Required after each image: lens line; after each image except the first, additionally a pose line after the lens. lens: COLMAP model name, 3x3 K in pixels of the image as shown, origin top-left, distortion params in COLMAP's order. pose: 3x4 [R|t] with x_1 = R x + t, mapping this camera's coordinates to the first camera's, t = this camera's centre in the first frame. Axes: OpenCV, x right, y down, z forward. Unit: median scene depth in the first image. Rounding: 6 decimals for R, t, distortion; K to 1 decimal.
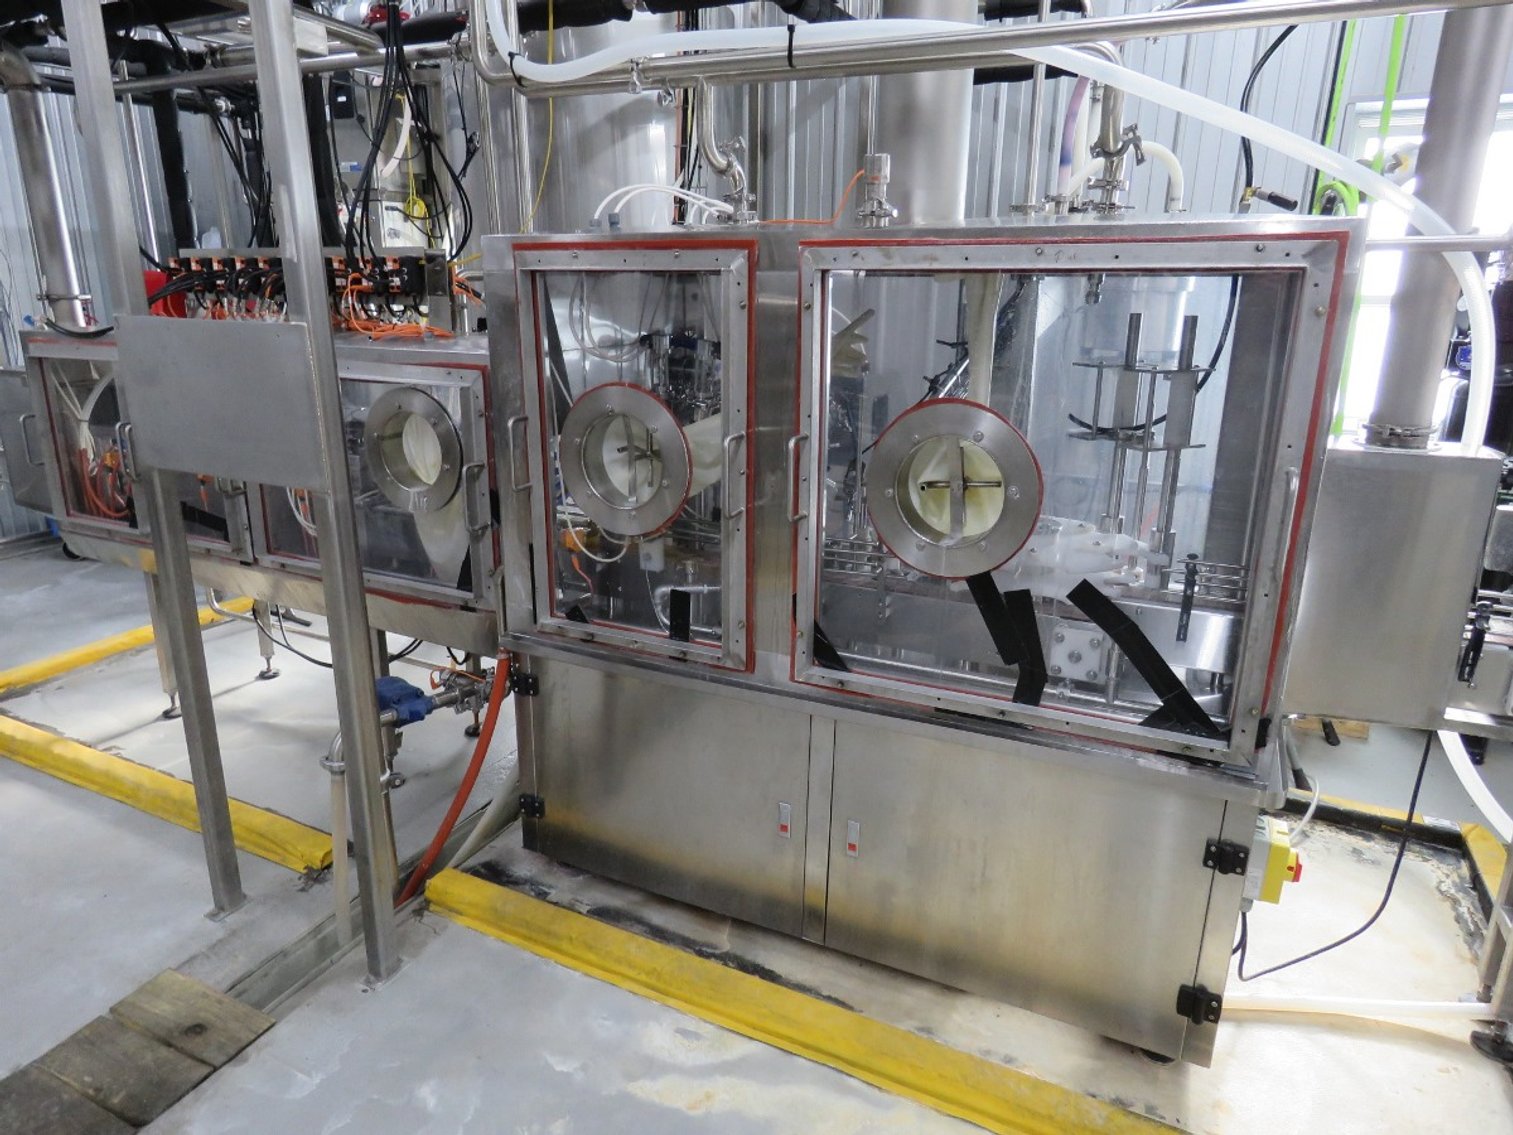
lens RADIAL K [[965.8, 0, 756.5], [0, 965.8, 567.5], [0, 0, 1]] dist [-0.010849, 0.003209]
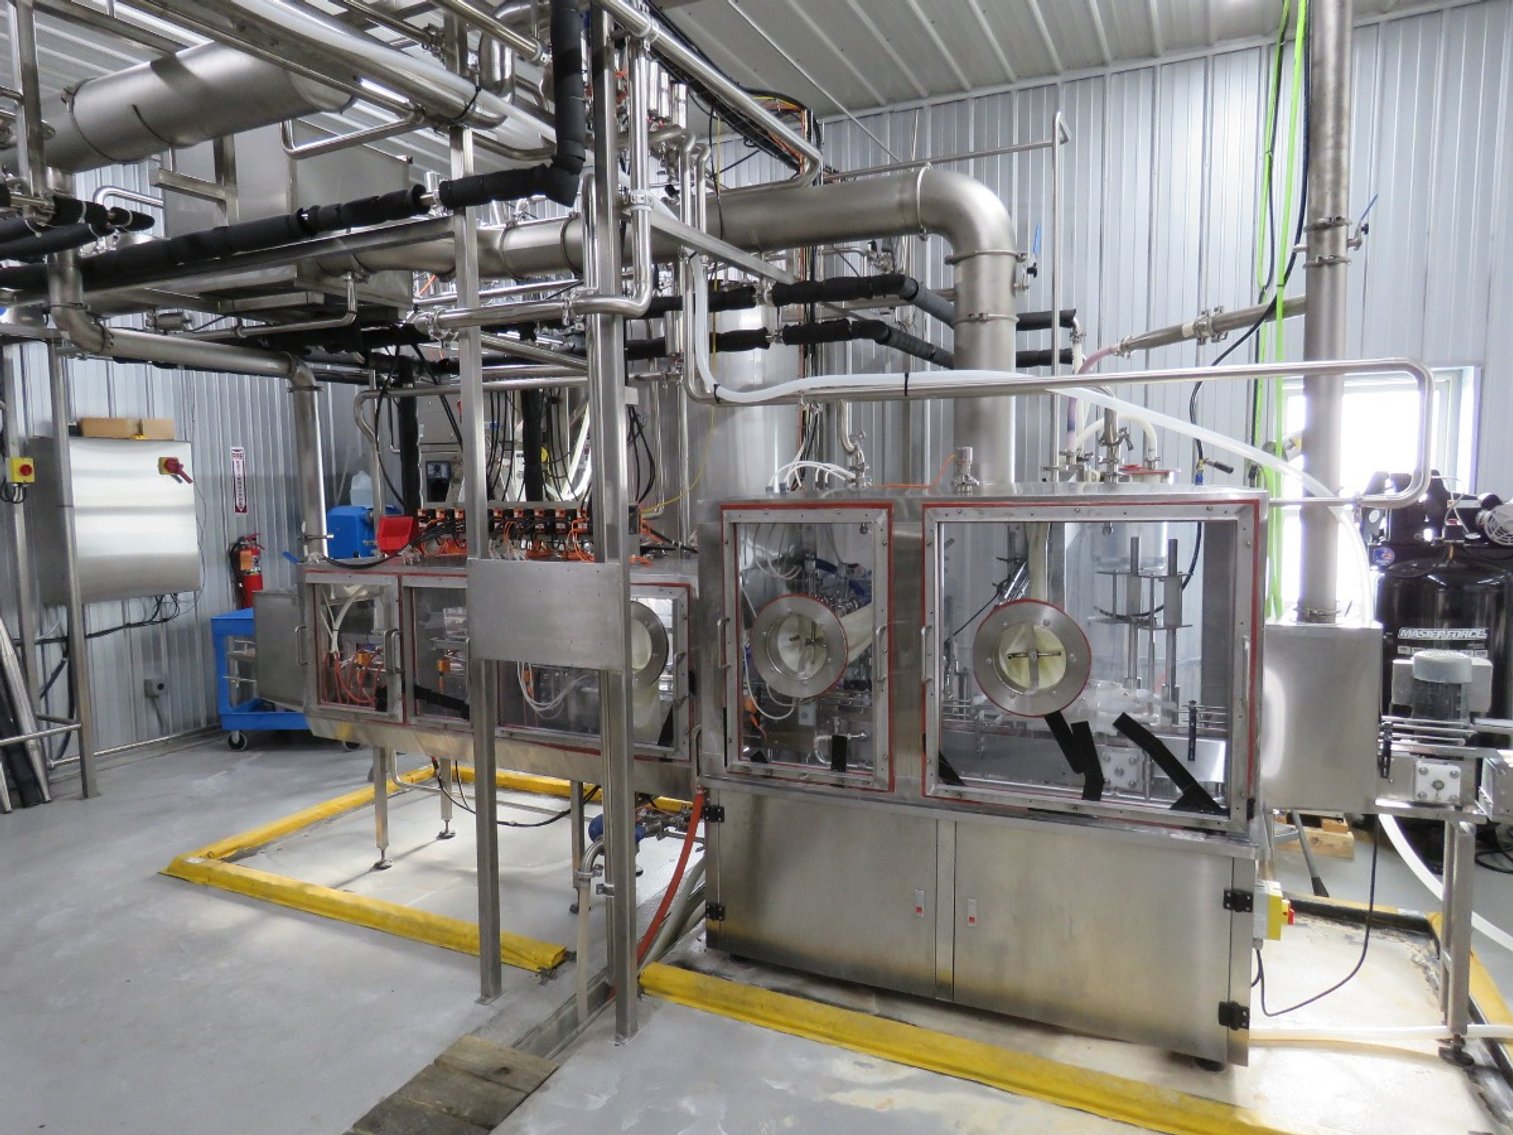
lens RADIAL K [[980.3, 0, 756.5], [0, 980.3, 567.5], [0, 0, 1]] dist [0.000739, -0.001425]
pose [[0.999600, -0.025535, 0.012151, -0.214244], [0.027451, 0.979401, -0.200050, 0.067796], [-0.006792, 0.200304, 0.979710, -0.477163]]
